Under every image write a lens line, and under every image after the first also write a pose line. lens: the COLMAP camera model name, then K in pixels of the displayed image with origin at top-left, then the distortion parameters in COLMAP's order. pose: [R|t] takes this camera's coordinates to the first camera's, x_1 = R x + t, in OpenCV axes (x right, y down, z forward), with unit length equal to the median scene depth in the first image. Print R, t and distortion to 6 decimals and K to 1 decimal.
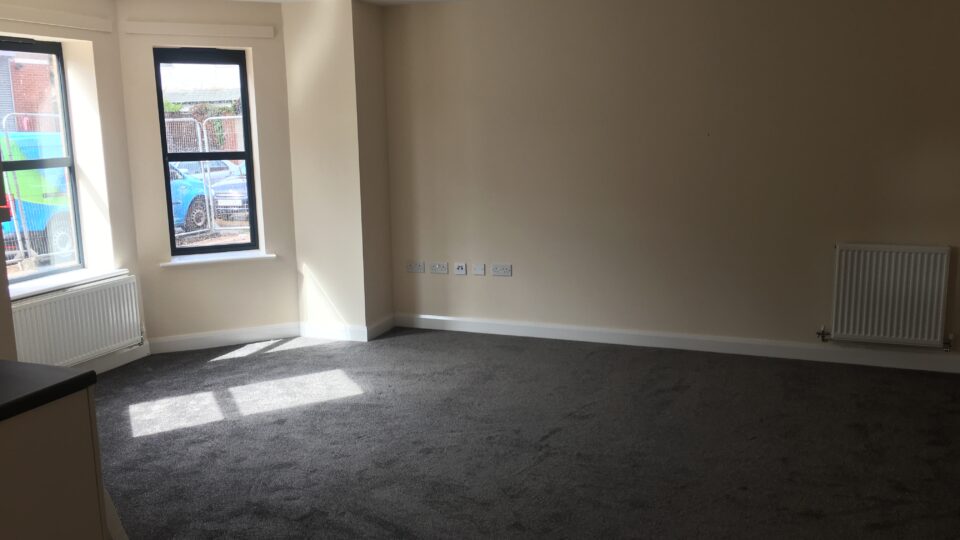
lens RADIAL K [[830.1, 0, 480.0], [0, 830.1, 270.0], [0, 0, 1]] dist [0.001503, 0.001350]
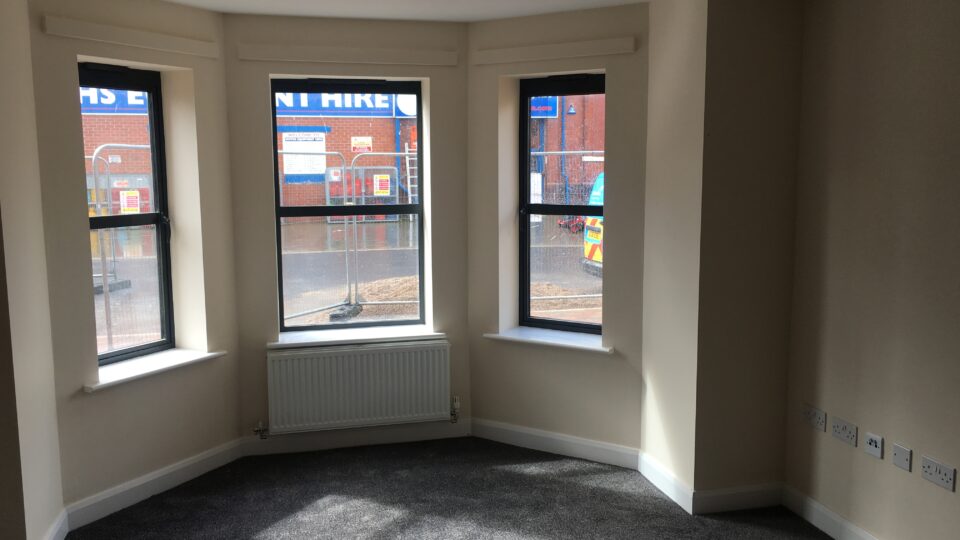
lens RADIAL K [[793.0, 0, 480.0], [0, 793.0, 256.3], [0, 0, 1]] dist [0.040061, -0.008987]
pose [[0.567136, 0.104404, -0.816980, 0.272315], [-0.153435, 0.987961, 0.019742, -0.104036], [0.809206, 0.114157, 0.576328, 0.542437]]
